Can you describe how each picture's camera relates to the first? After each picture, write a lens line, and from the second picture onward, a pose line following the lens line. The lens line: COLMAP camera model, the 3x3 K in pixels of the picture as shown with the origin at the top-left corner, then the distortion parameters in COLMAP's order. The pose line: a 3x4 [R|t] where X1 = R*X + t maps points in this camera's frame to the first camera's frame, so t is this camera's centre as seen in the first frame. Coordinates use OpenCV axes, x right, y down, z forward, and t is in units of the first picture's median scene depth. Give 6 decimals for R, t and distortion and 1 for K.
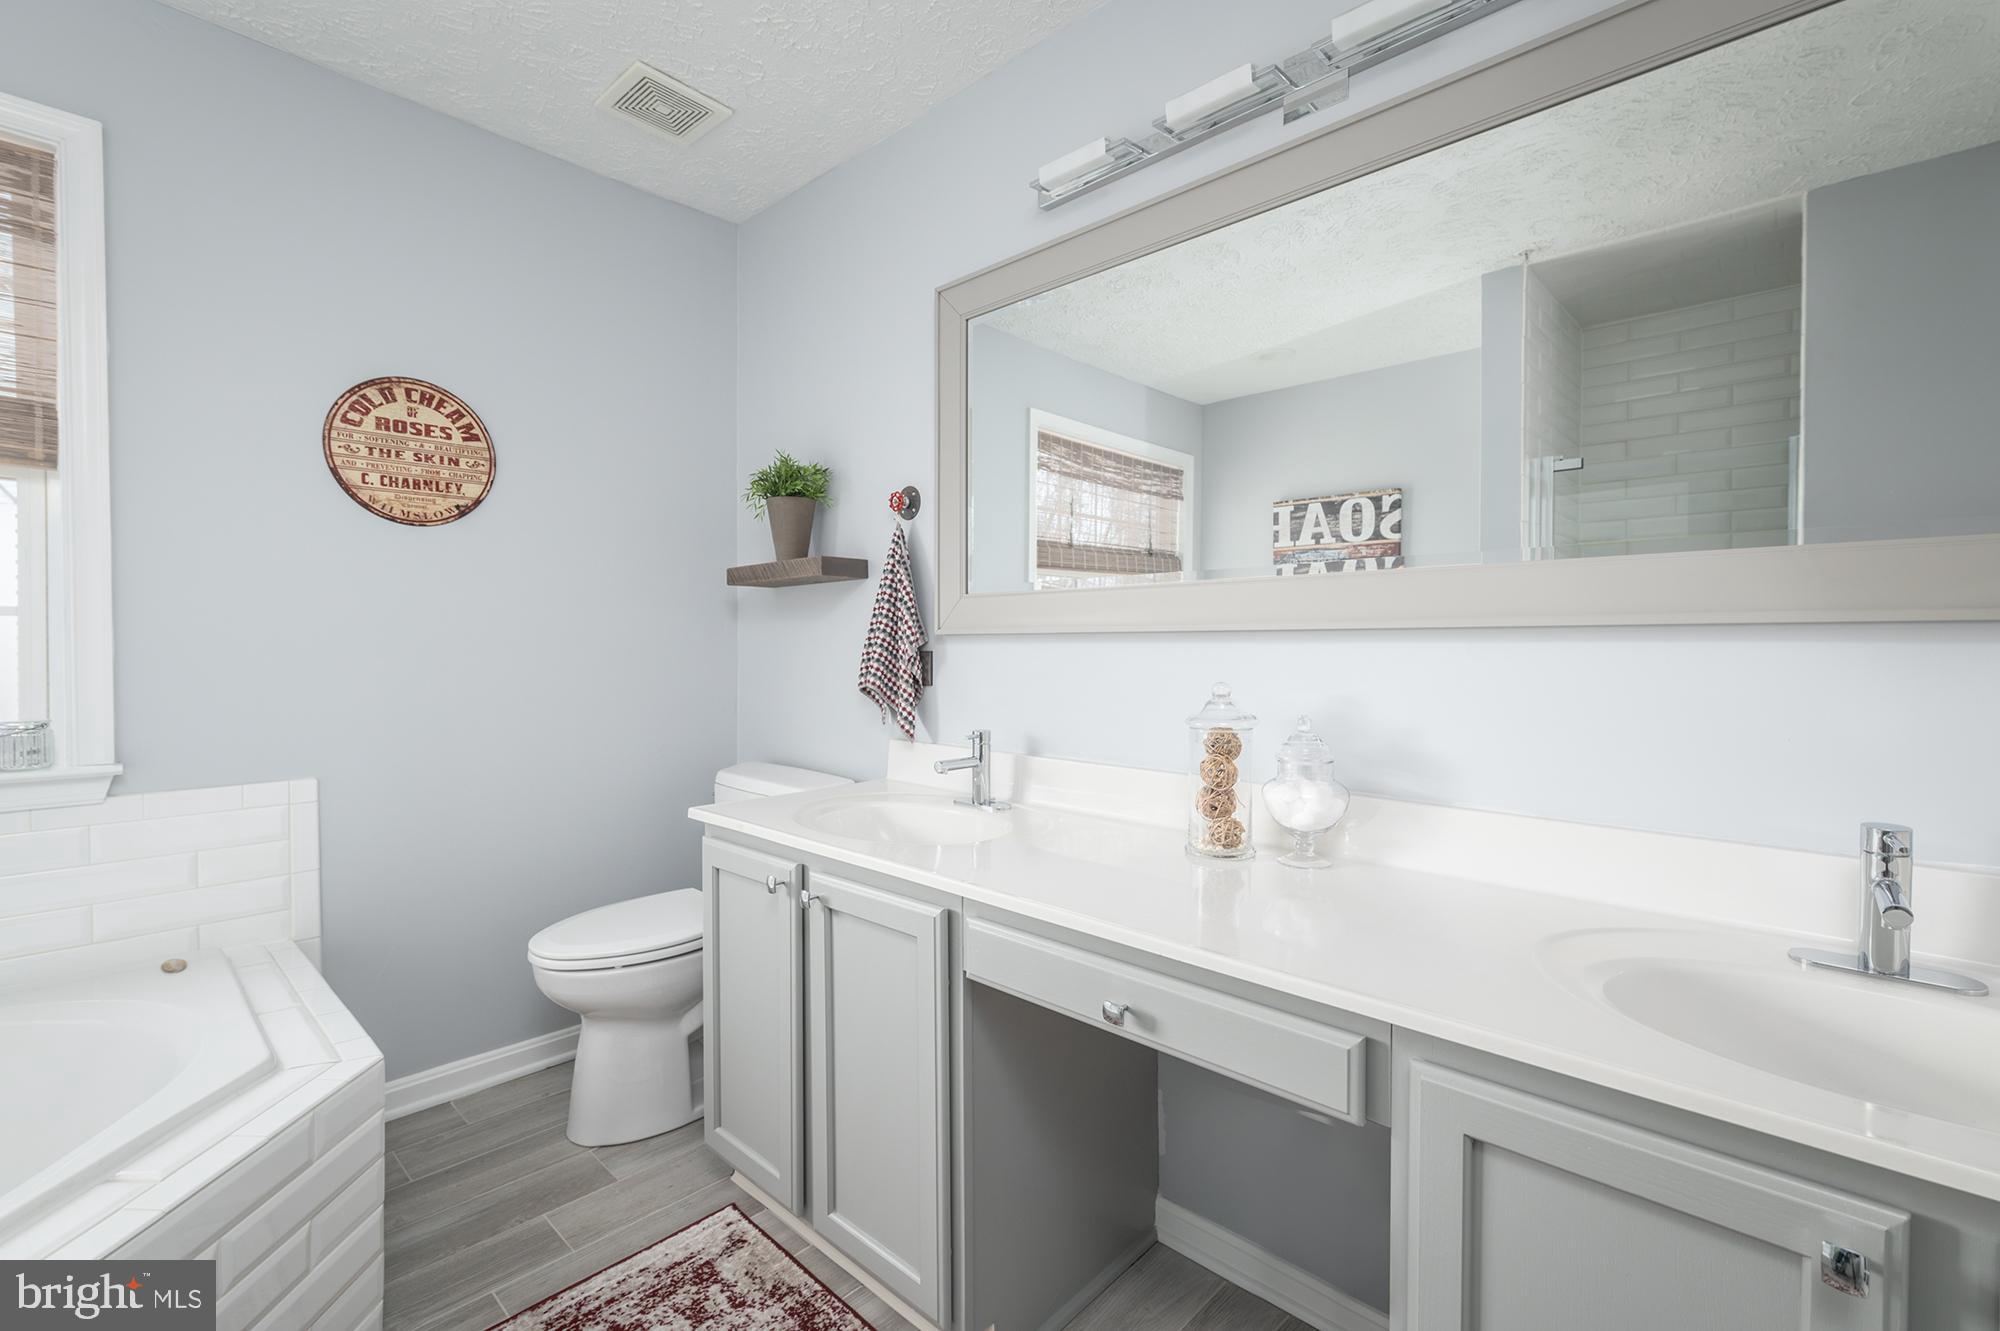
lens RADIAL K [[882.6, 0, 1005.0], [0, 882.6, 647.4], [0, 0, 1]] dist [0.018645, -0.003695]
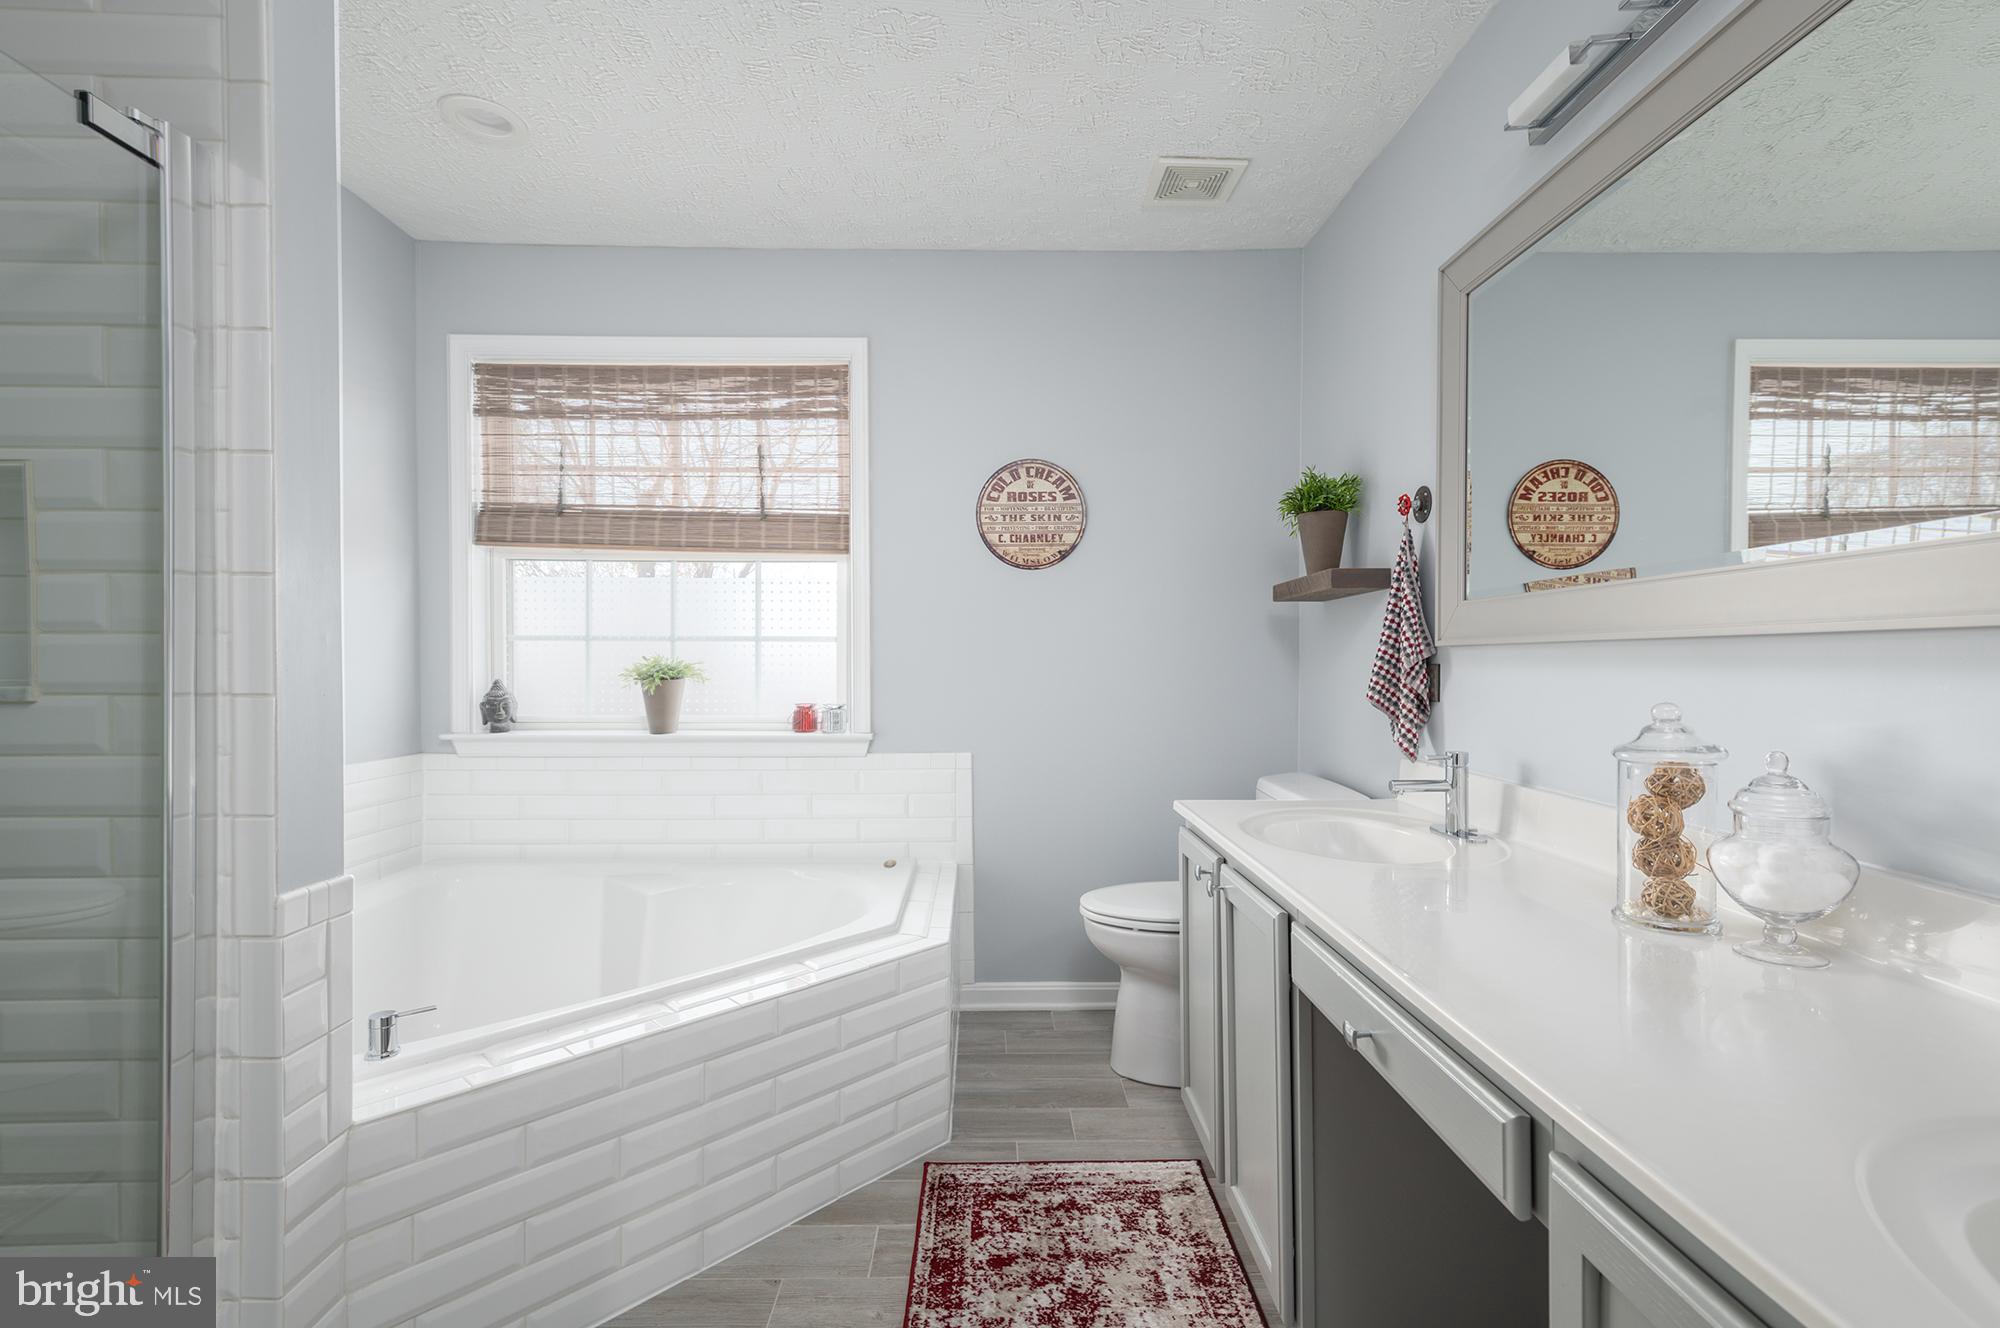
lens RADIAL K [[925.5, 0, 1005.7], [0, 925.5, 654.4], [0, 0, 1]] dist [0.037984, -0.018085]
pose [[0.698875, -0.006983, -0.715210, 0.323509], [0.000452, 0.999956, -0.009321, 0.003362], [0.715243, 0.006191, 0.698848, 0.005513]]
